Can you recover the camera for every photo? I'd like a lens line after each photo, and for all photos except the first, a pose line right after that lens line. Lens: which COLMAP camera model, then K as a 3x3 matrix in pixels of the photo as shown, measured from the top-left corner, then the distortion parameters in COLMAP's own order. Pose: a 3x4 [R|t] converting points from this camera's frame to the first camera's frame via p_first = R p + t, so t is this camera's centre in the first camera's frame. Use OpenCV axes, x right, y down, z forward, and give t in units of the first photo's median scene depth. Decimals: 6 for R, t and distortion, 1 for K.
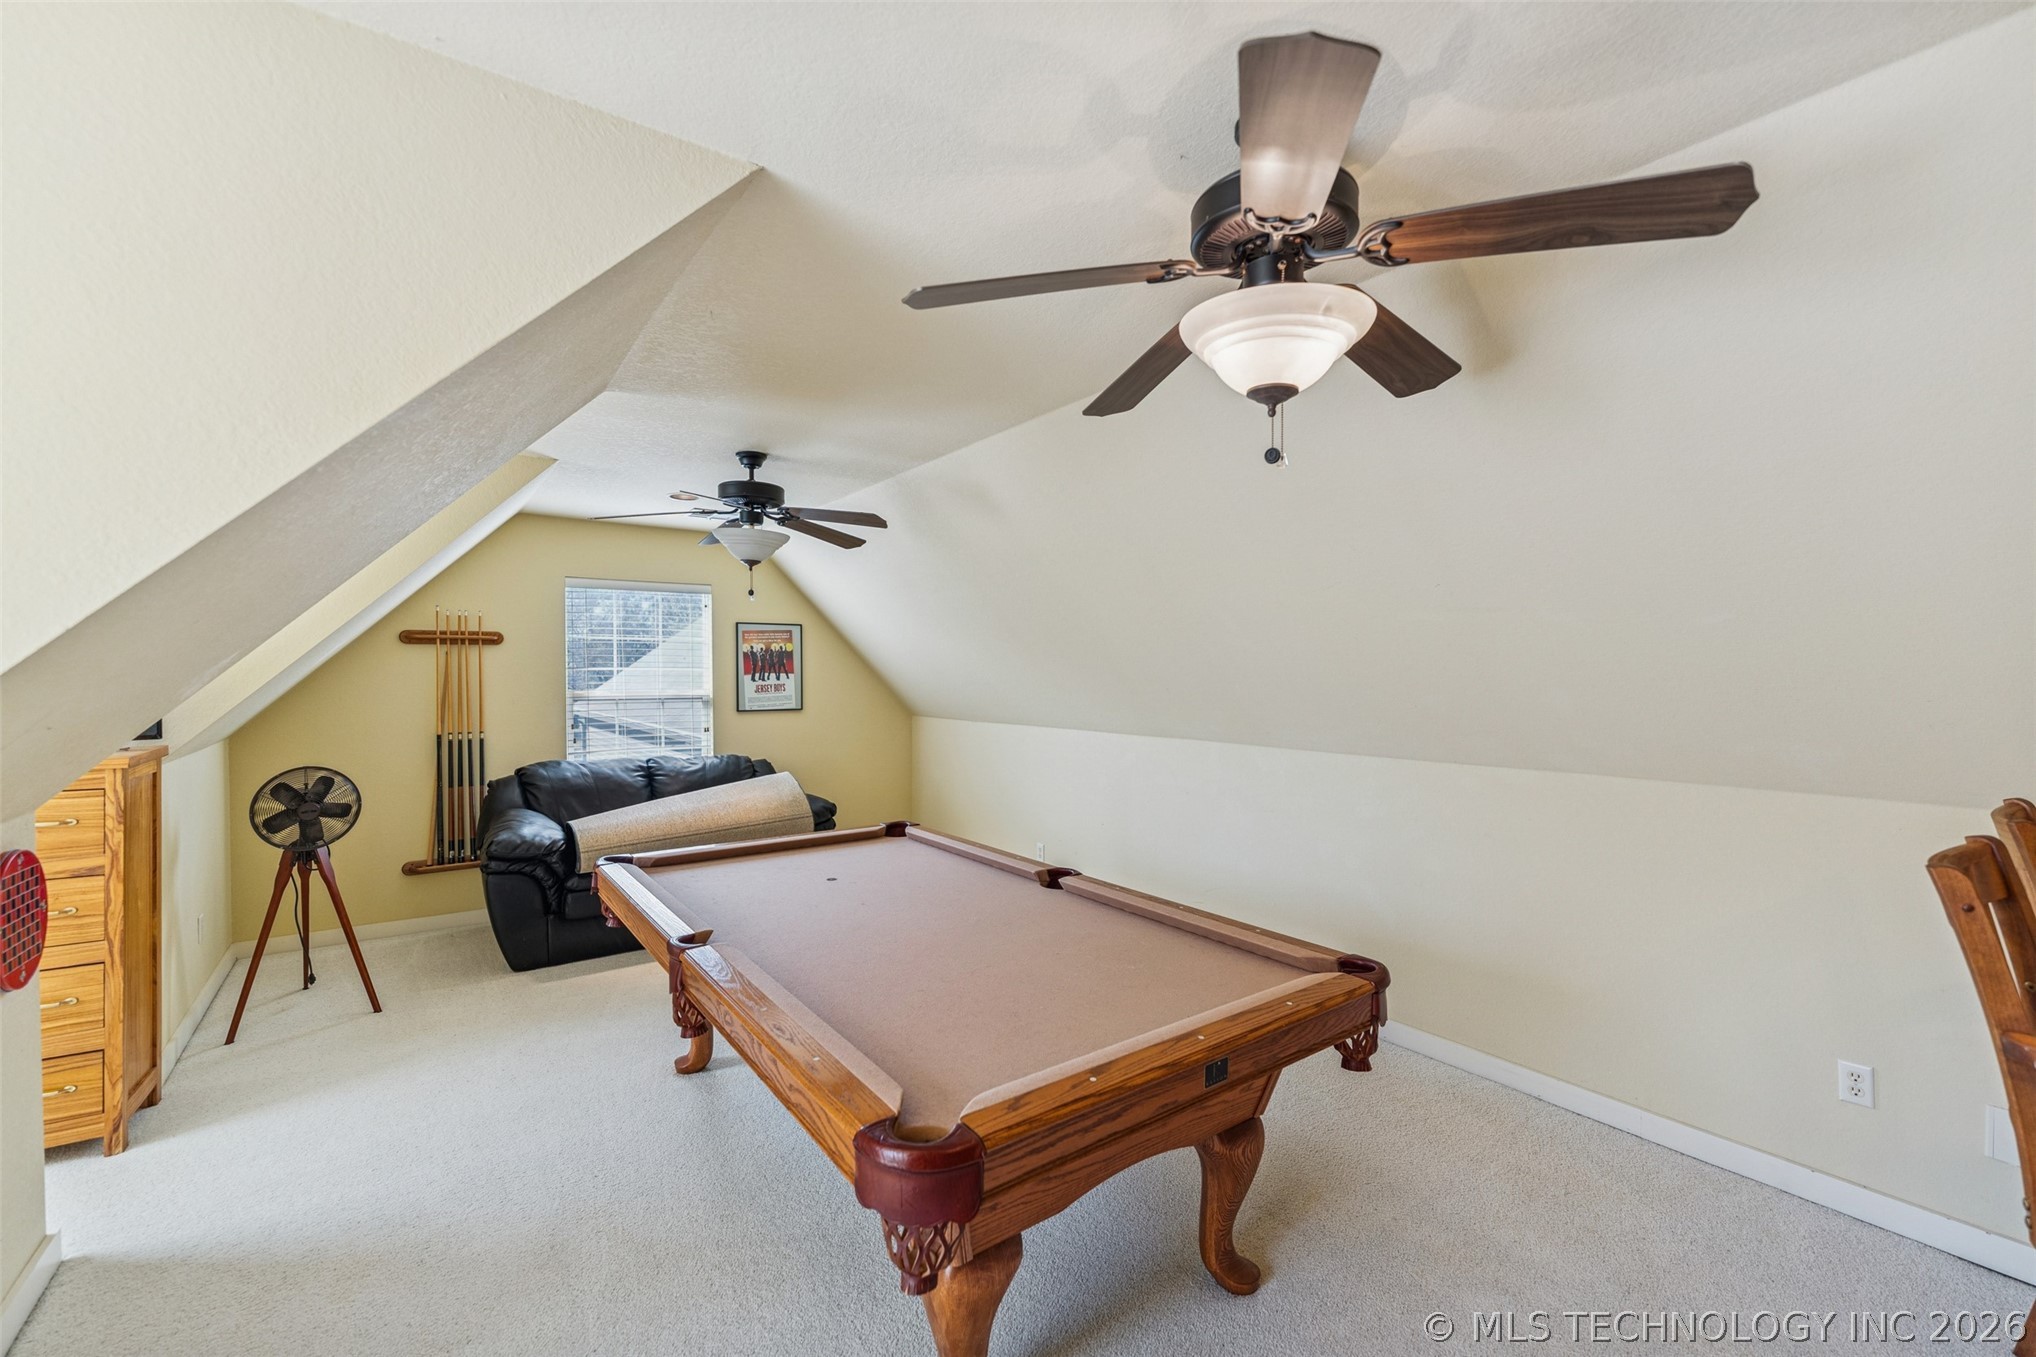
lens RADIAL K [[830.9, 0, 1019.2], [0, 830.9, 685.9], [0, 0, 1]] dist [0.006653, -0.001034]
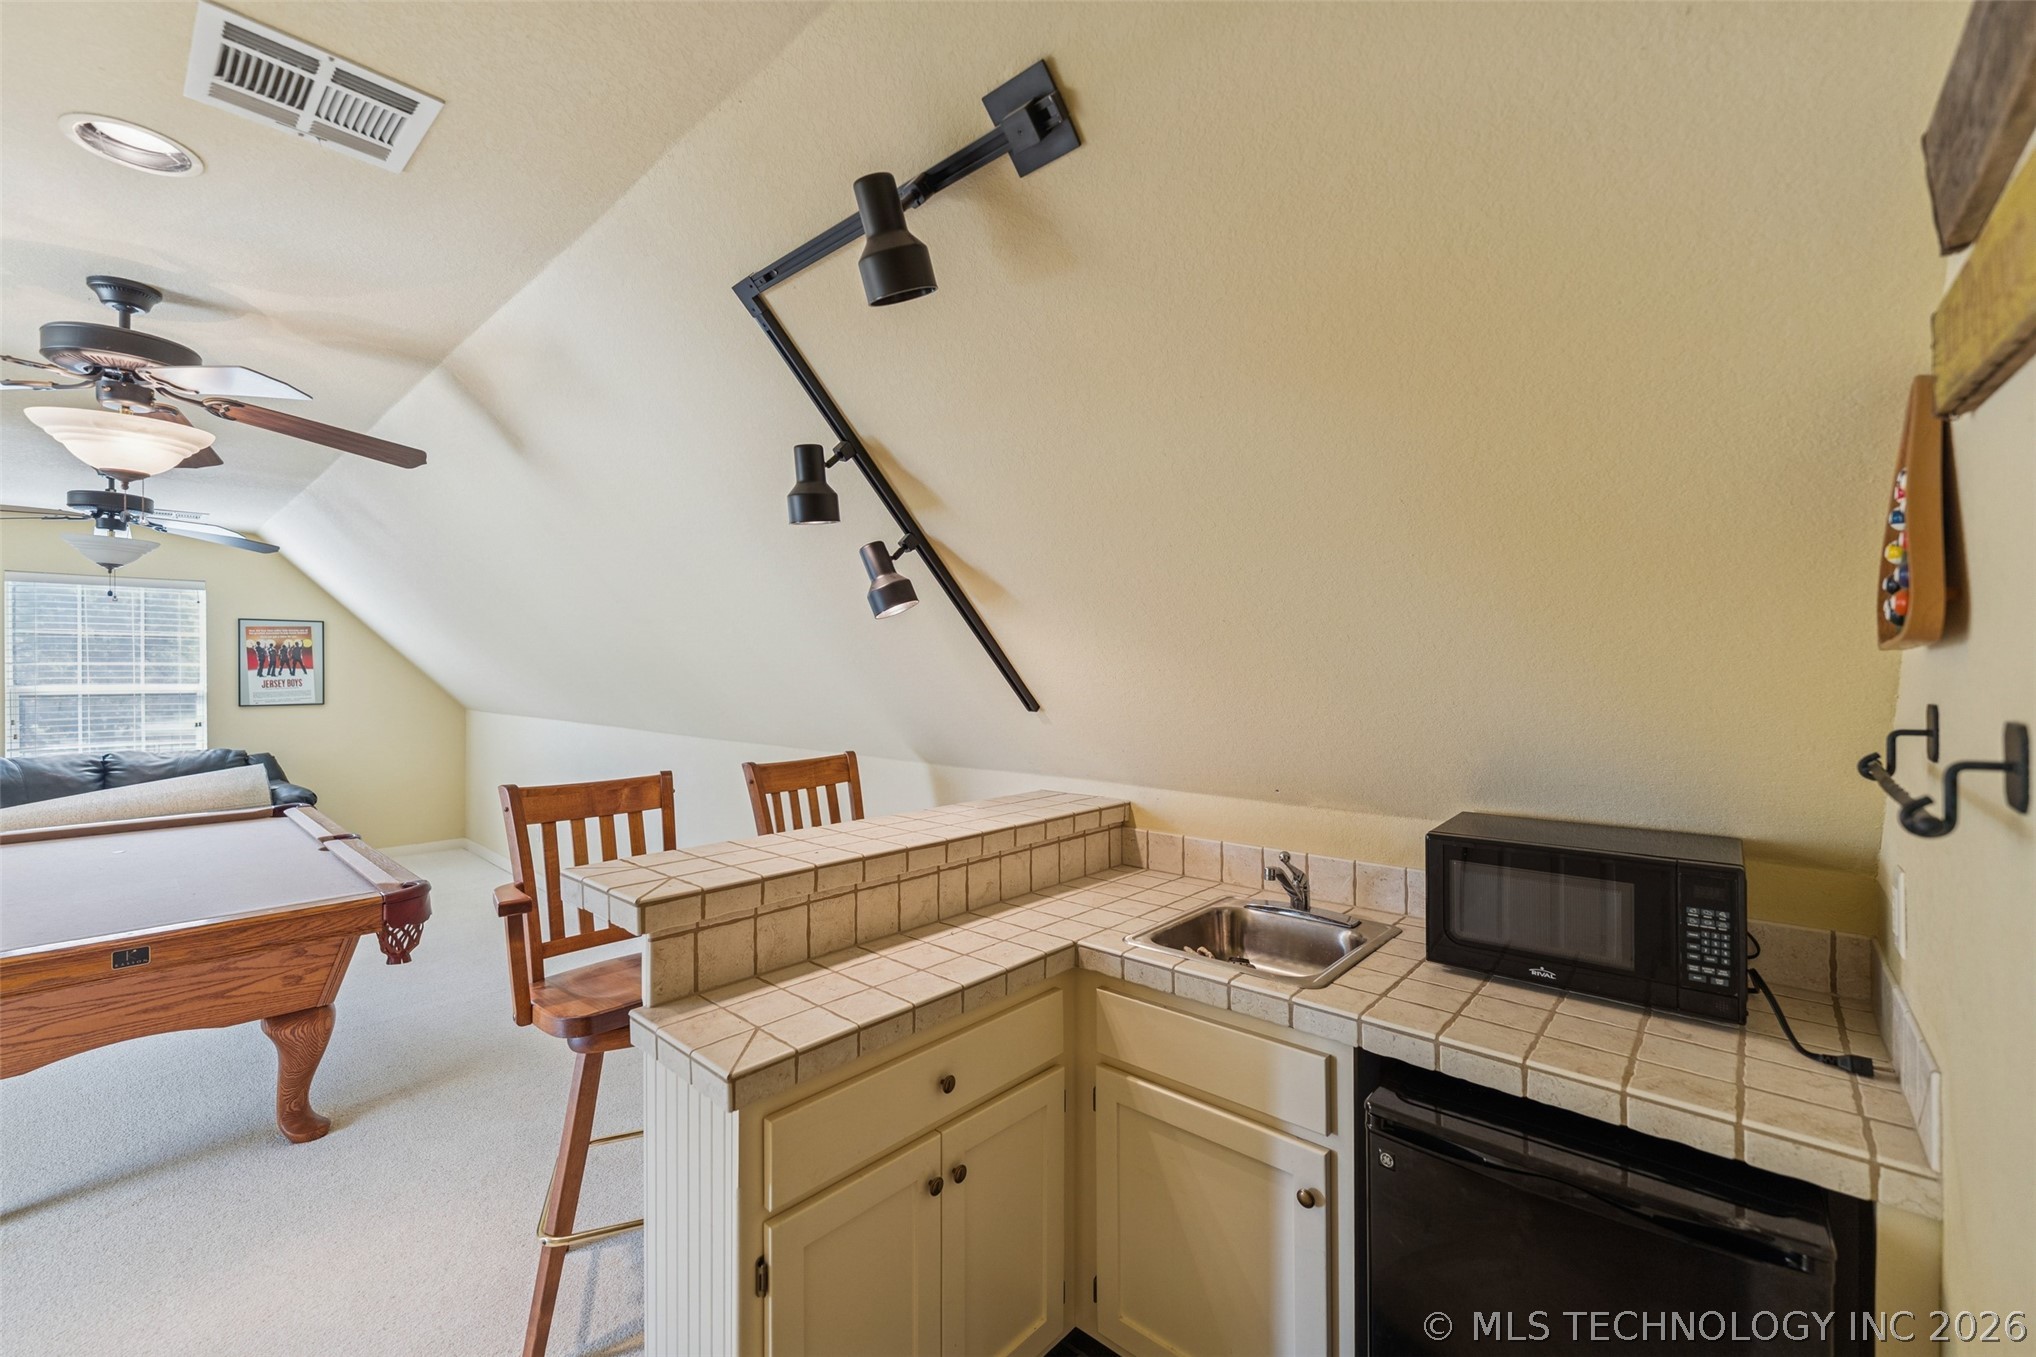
lens RADIAL K [[830.9, 0, 1015.4], [0, 830.9, 673.6], [0, 0, 1]] dist [0.006653, -0.001034]
pose [[0.981246, -0.000931, 0.192758, 0.391068], [0.002959, 0.999943, -0.010230, 0.004210], [-0.192738, 0.010608, 0.981193, -0.180693]]
